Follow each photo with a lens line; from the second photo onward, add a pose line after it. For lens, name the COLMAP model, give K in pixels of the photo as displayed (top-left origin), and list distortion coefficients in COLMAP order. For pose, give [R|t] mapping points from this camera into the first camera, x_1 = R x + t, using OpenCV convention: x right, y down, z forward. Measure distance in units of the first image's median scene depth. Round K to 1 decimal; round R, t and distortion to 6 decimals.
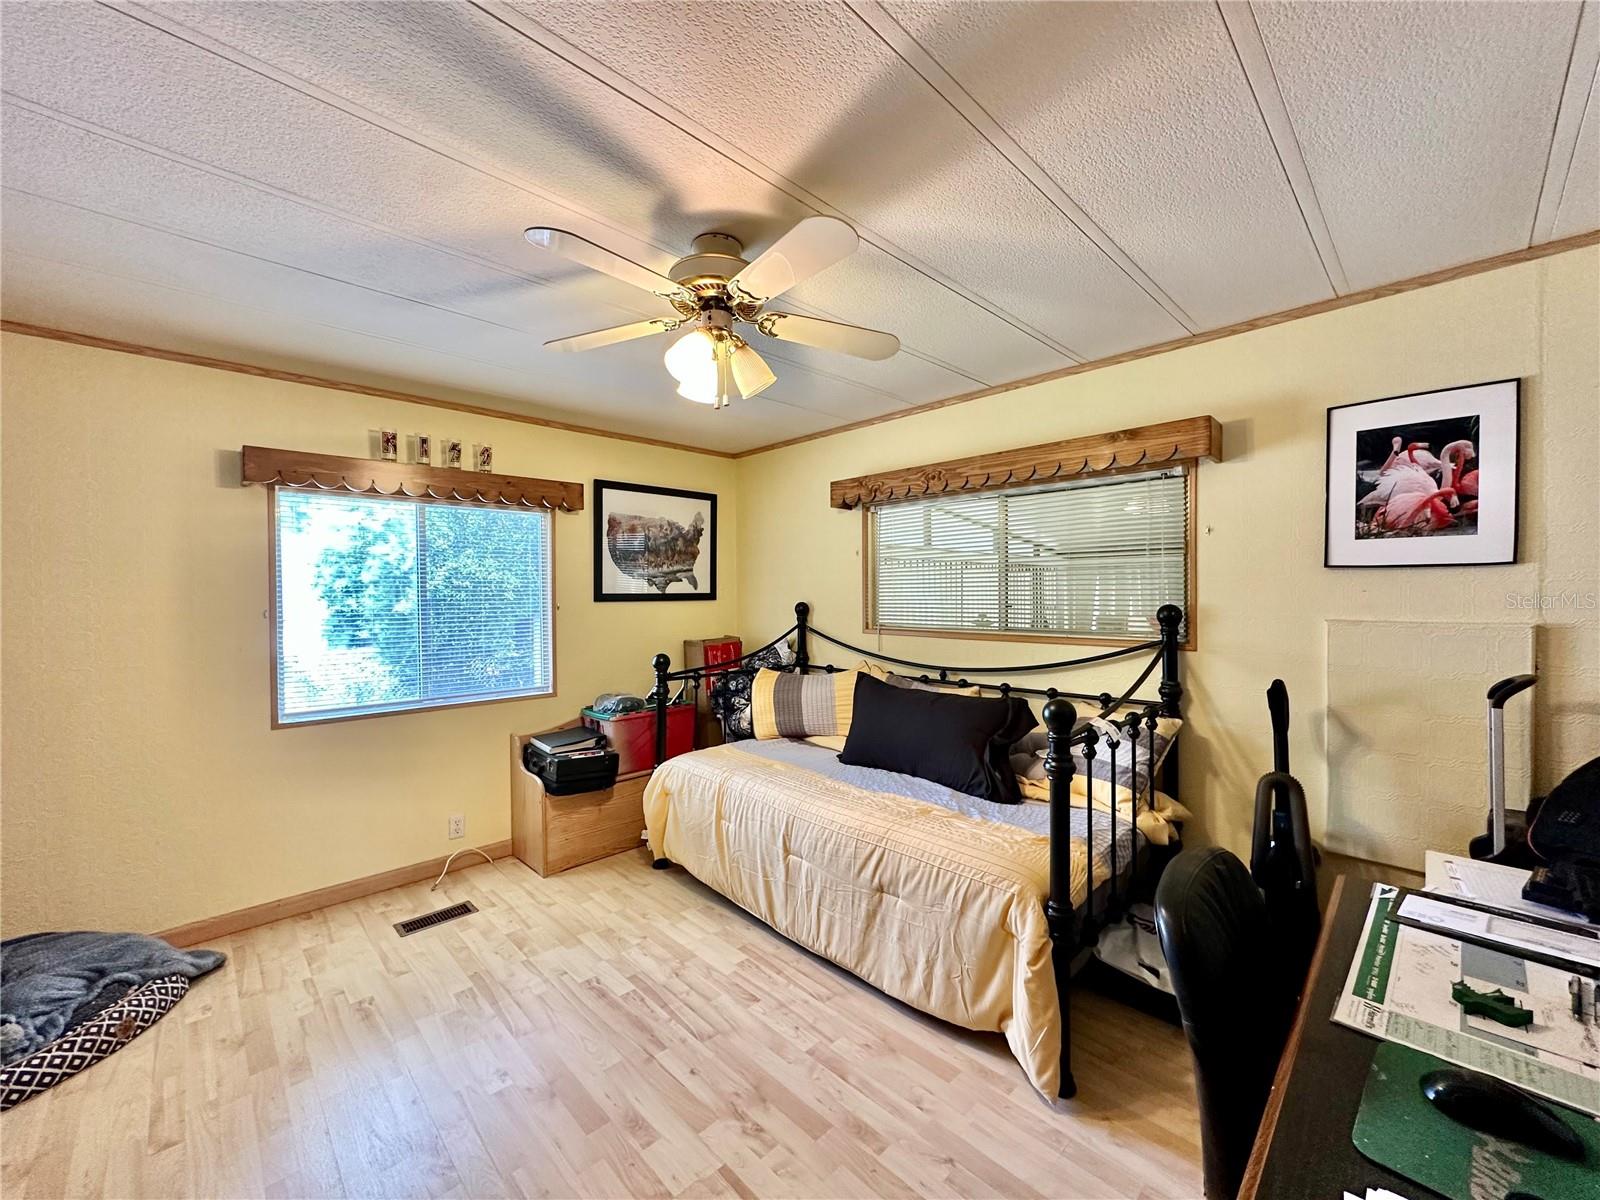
lens RADIAL K [[638.0, 0, 804.8], [0, 638.0, 604.0], [0, 0, 1]] dist [-0.002093, -0.000048]
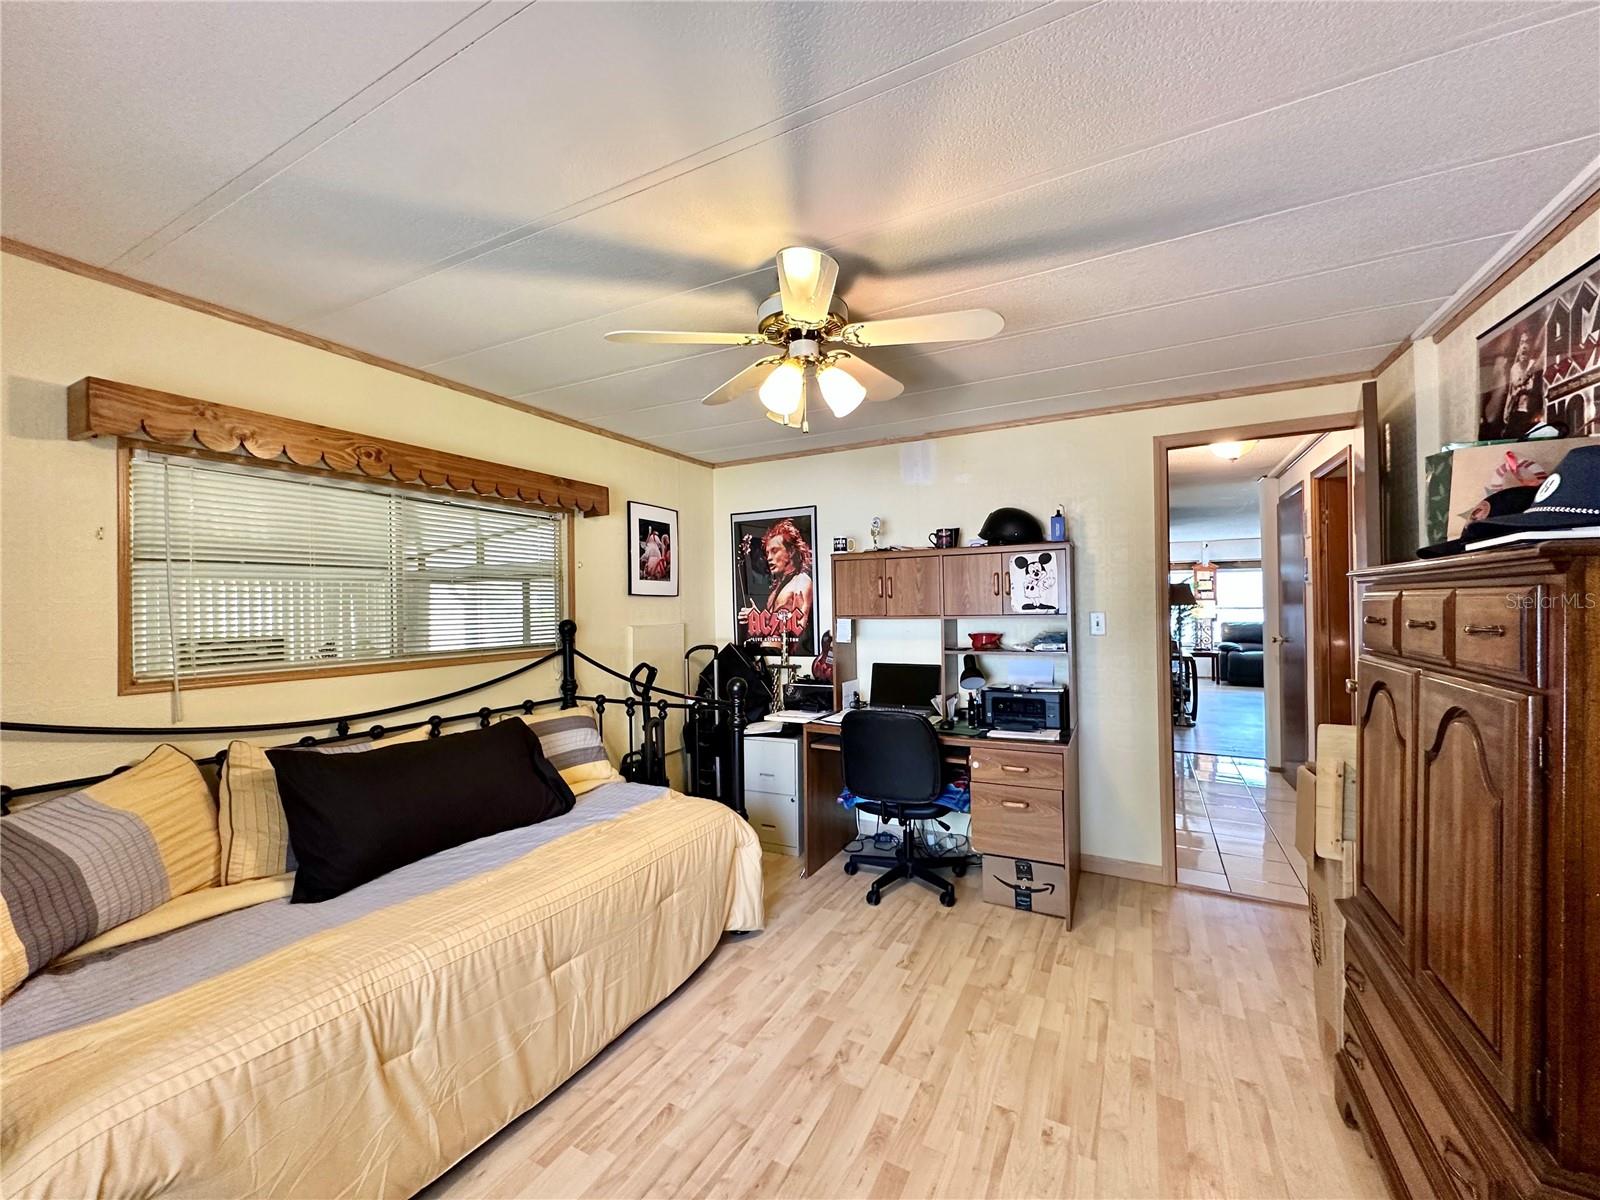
lens RADIAL K [[638.0, 0, 804.2], [0, 638.0, 602.2], [0, 0, 1]] dist [-0.002093, -0.000048]
pose [[-0.307107, 0.016906, 0.951525, -0.912340], [0.033060, 0.999428, -0.007087, -0.010842], [-0.951101, 0.029280, -0.307490, 1.068073]]
